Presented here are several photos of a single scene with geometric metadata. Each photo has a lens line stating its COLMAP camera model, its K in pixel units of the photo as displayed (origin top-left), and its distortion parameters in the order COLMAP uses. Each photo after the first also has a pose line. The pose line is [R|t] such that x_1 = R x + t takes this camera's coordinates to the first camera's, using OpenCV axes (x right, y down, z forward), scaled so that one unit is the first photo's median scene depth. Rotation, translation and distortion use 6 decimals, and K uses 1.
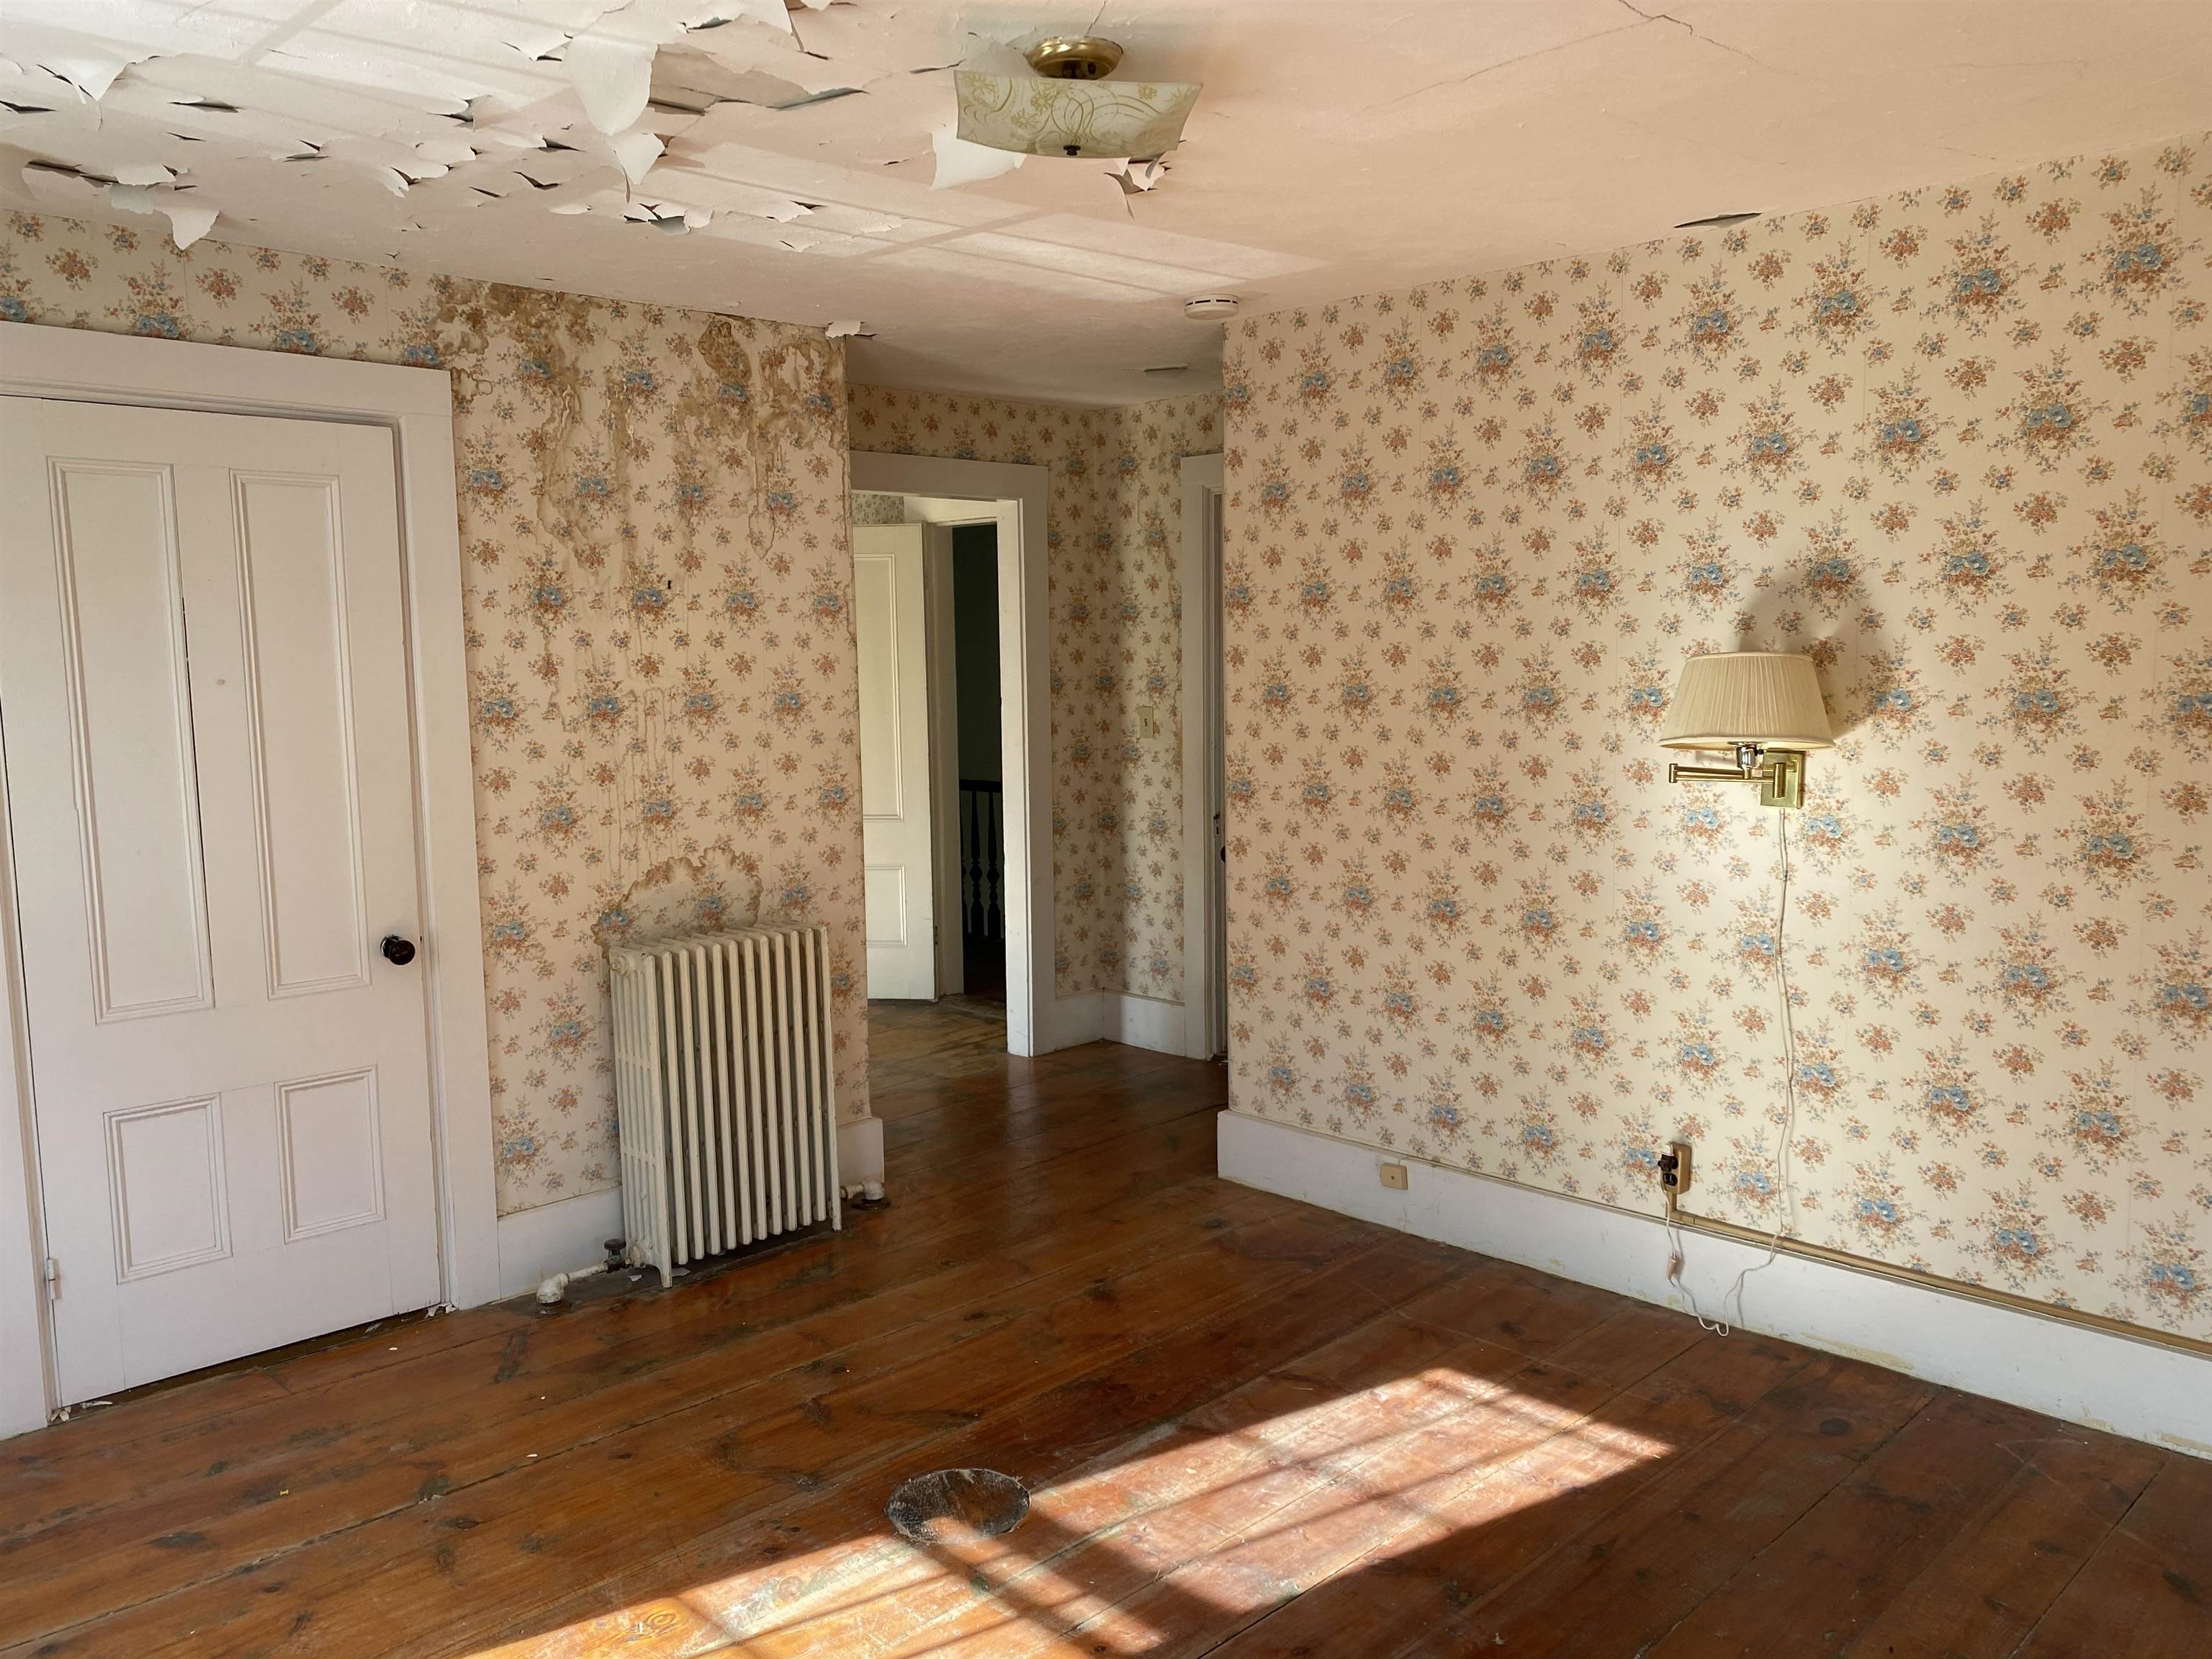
lens RADIAL K [[1665.8, 0, 1117.7], [0, 1665.8, 834.9], [0, 0, 1]] dist [0.020444, -0.019666]
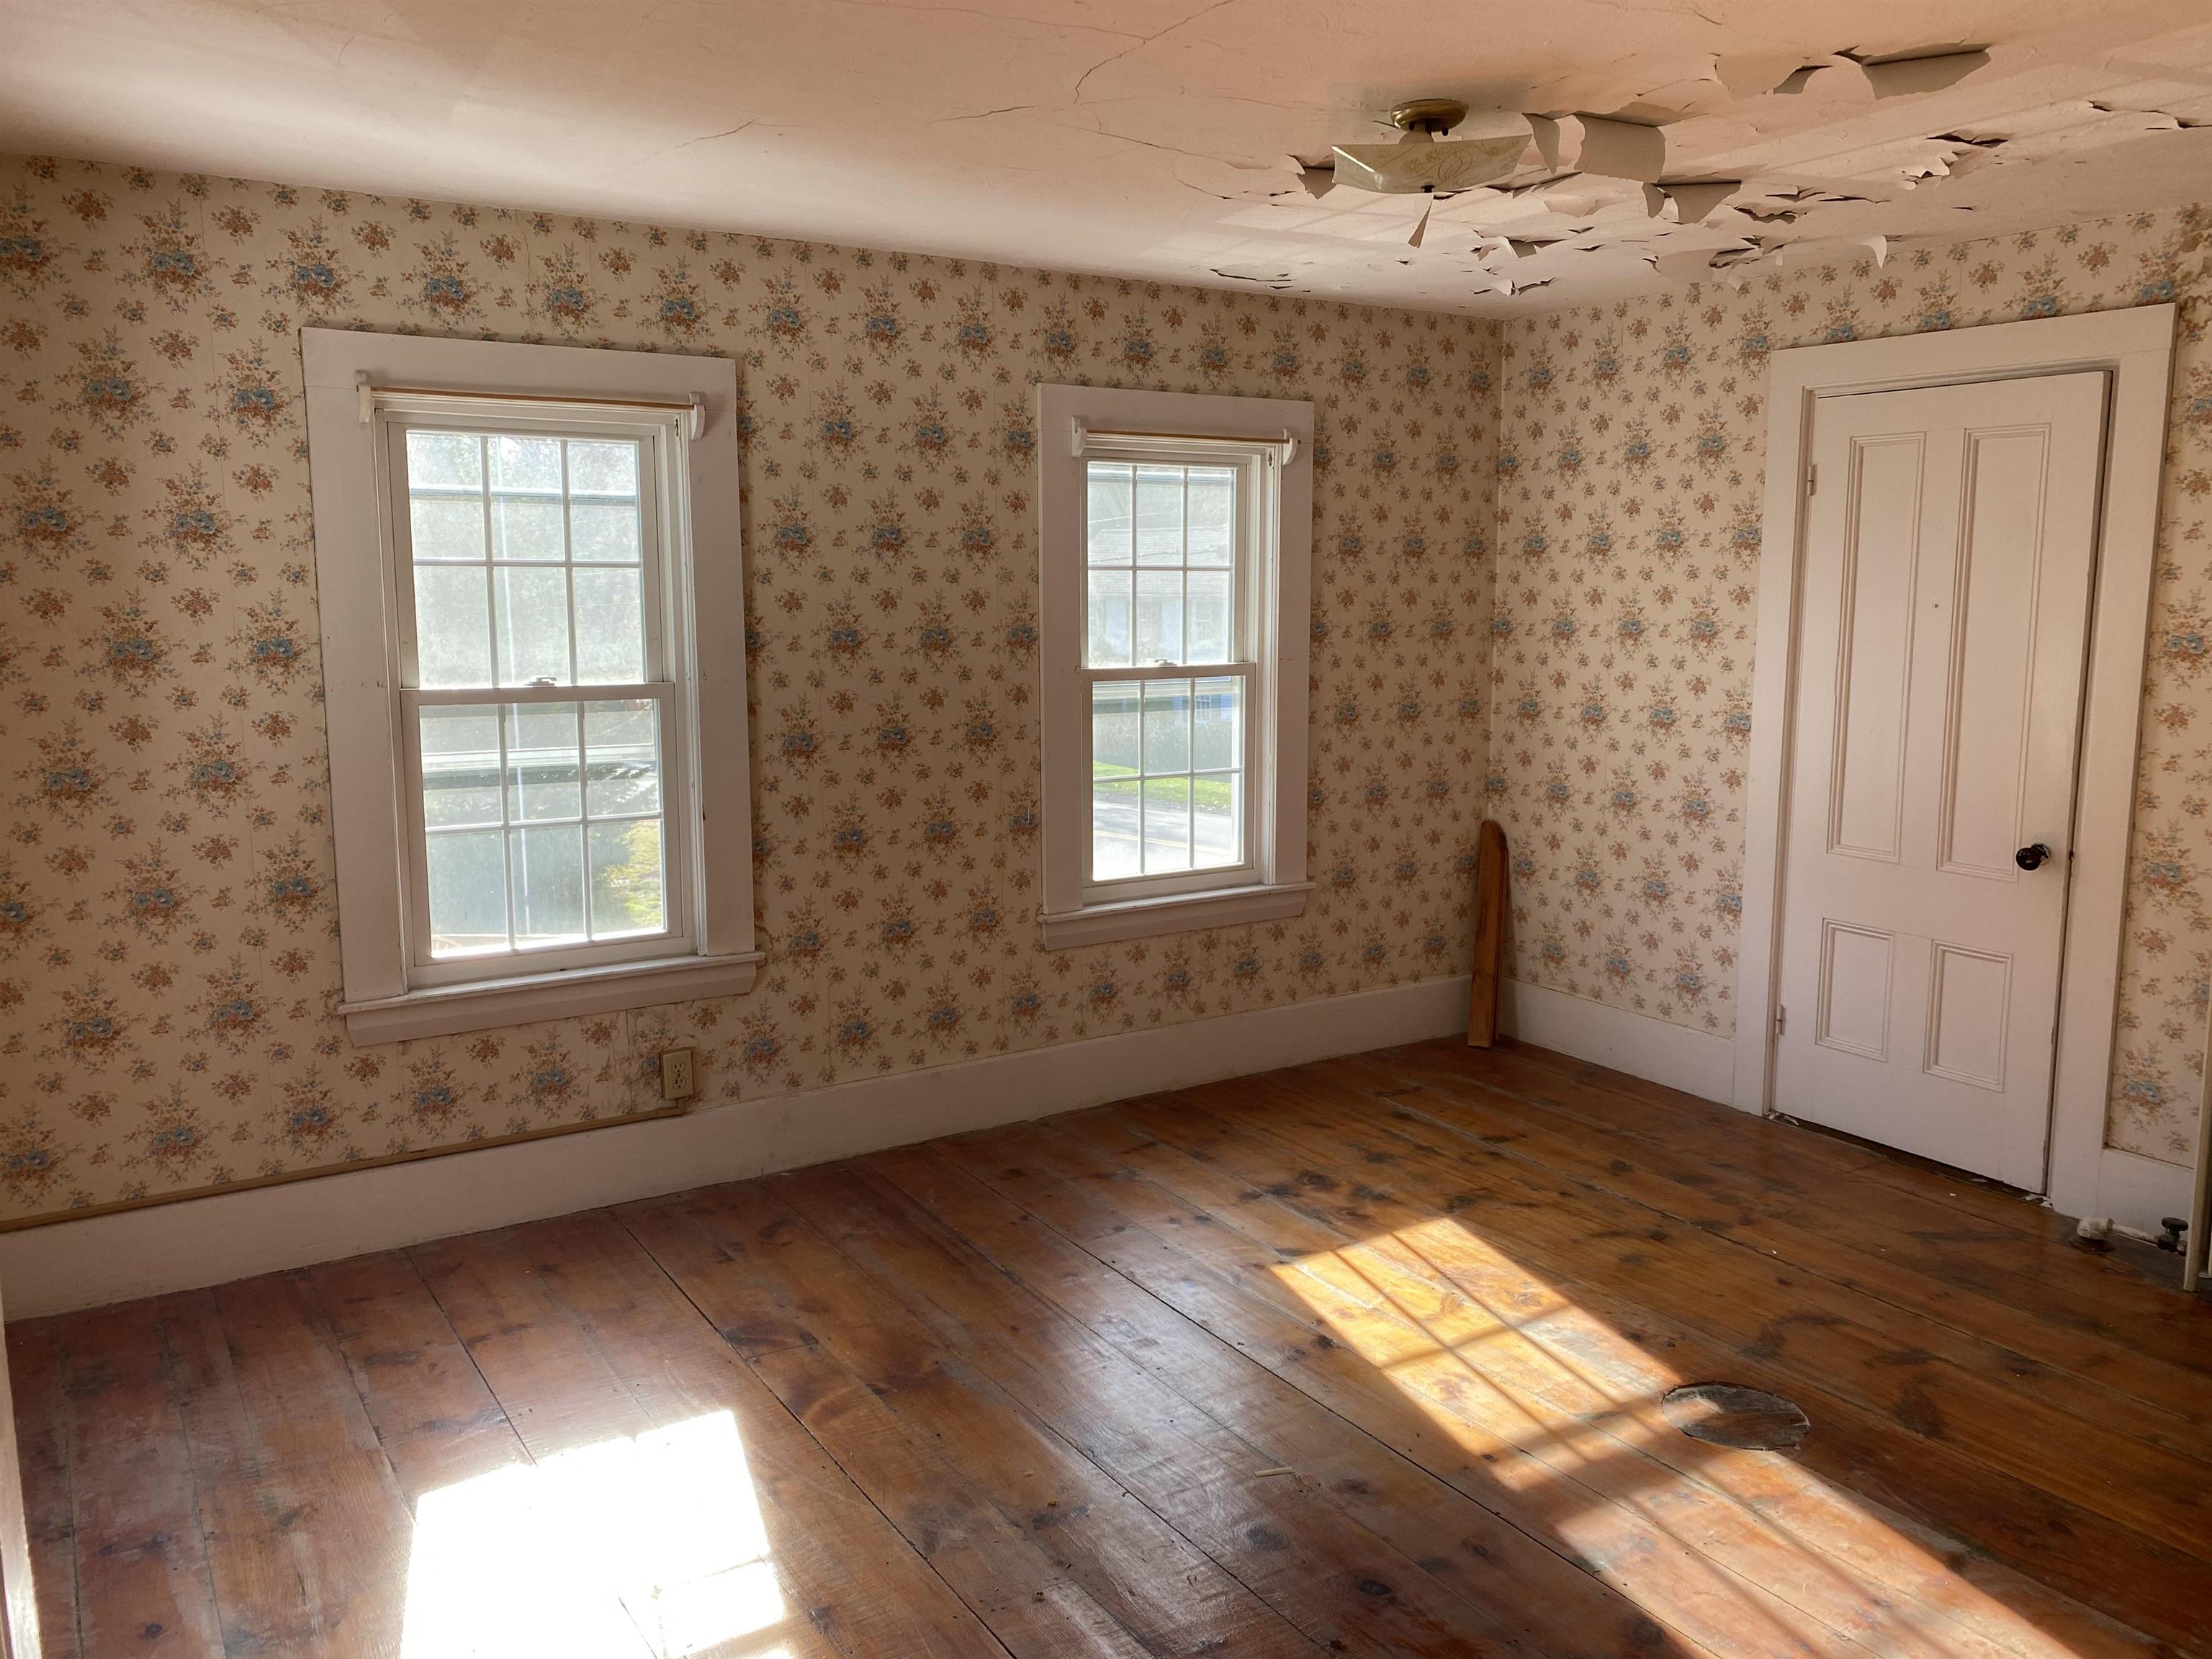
lens RADIAL K [[1782.1, 0, 1100.0], [0, 1782.1, 821.4], [0, 0, 1]] dist [0.075163, -0.094131]
pose [[-0.228552, 0.151380, -0.961690, 0.921985], [-0.099718, 0.979001, 0.177804, -0.113005], [0.968411, 0.136535, -0.208657, 0.714493]]
